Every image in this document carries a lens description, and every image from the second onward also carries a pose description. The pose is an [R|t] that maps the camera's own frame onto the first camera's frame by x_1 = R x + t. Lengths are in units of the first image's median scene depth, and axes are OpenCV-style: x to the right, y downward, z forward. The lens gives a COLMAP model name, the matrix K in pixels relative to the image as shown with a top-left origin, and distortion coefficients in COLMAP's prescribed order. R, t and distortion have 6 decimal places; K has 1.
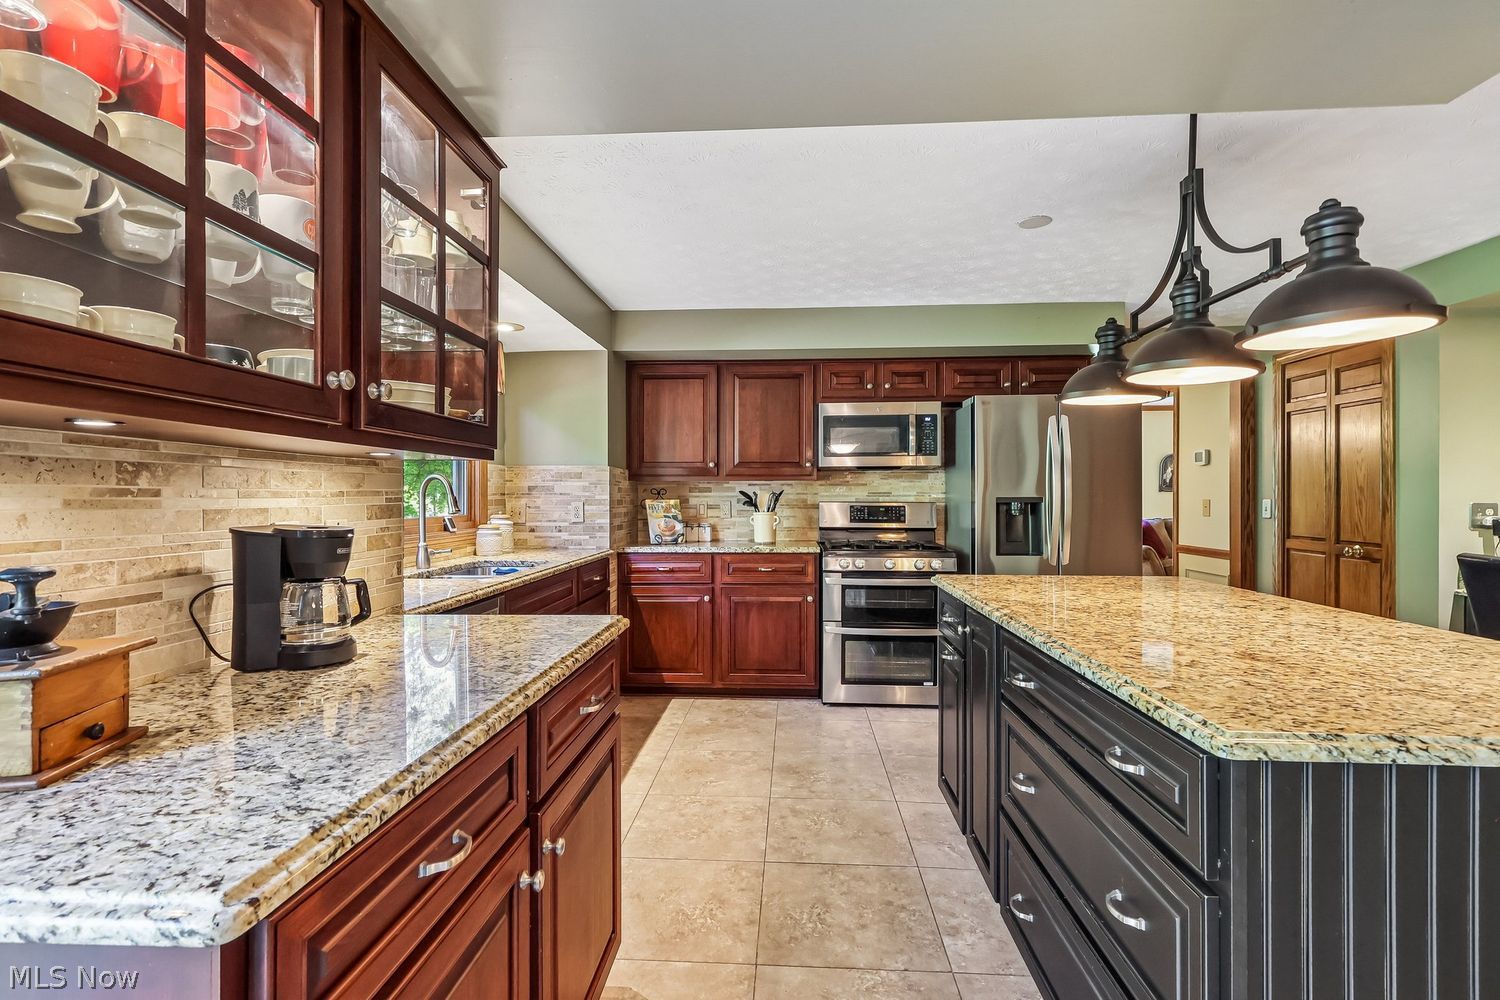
lens RADIAL K [[705.3, 0, 749.0], [0, 705.3, 500.7], [0, 0, 1]] dist [-0.000493, 0.001002]
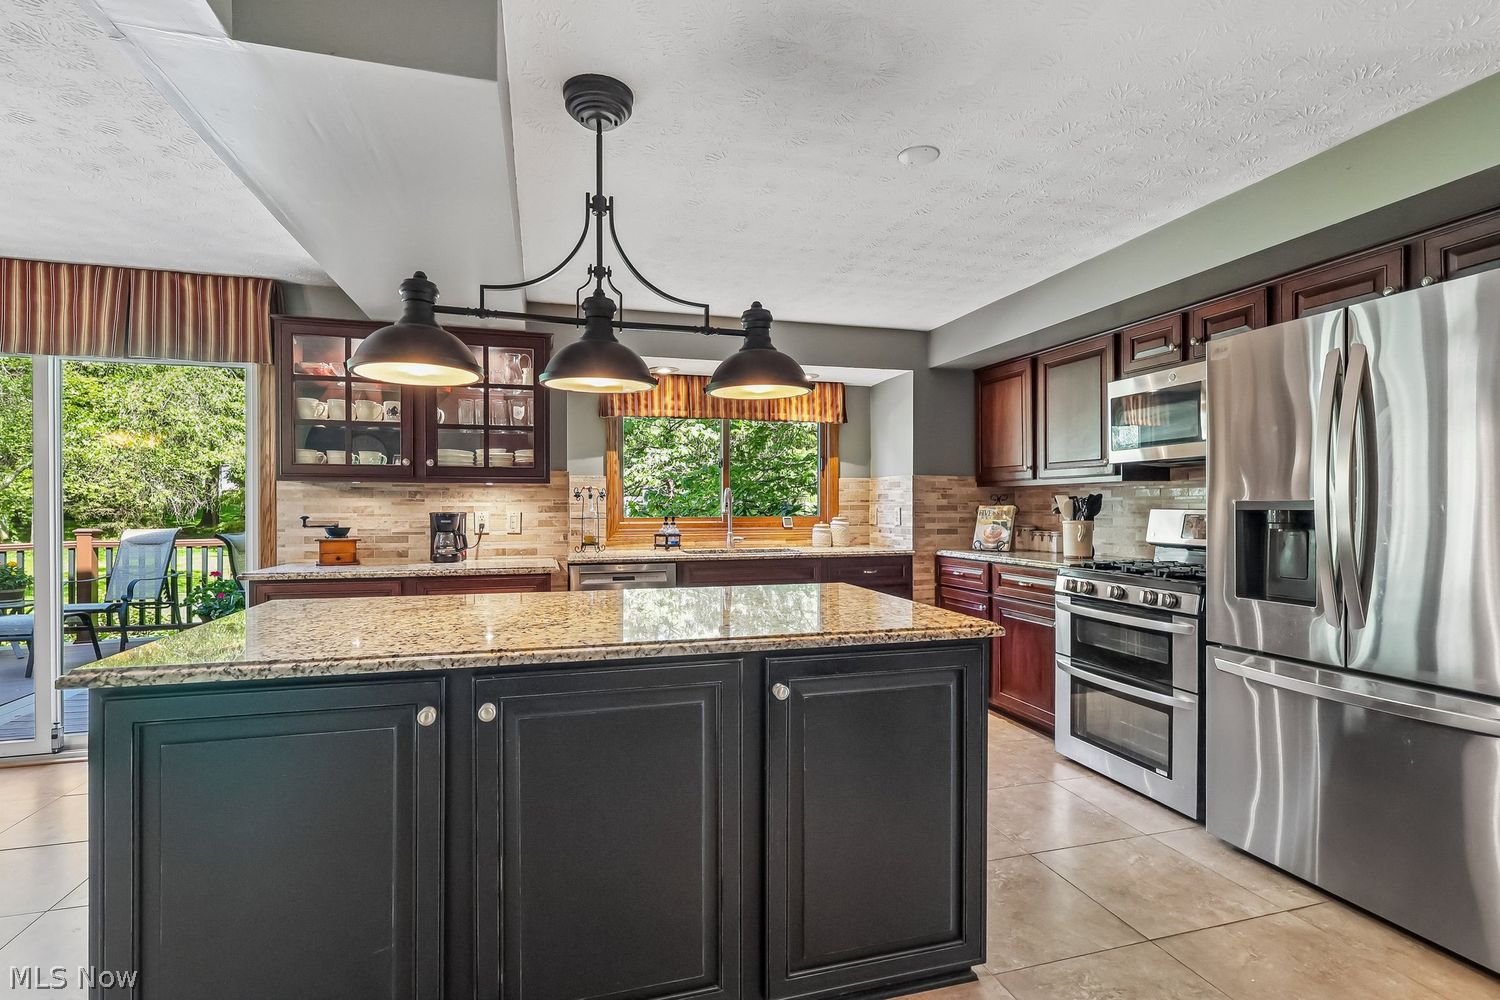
lens RADIAL K [[705.3, 0, 749.0], [0, 705.3, 500.7], [0, 0, 1]] dist [-0.000493, 0.001002]
pose [[0.336010, -0.007175, -0.941831, 0.759756], [-0.005599, 0.999938, -0.009615, 0.003378], [0.941842, 0.008504, 0.335949, 0.382244]]
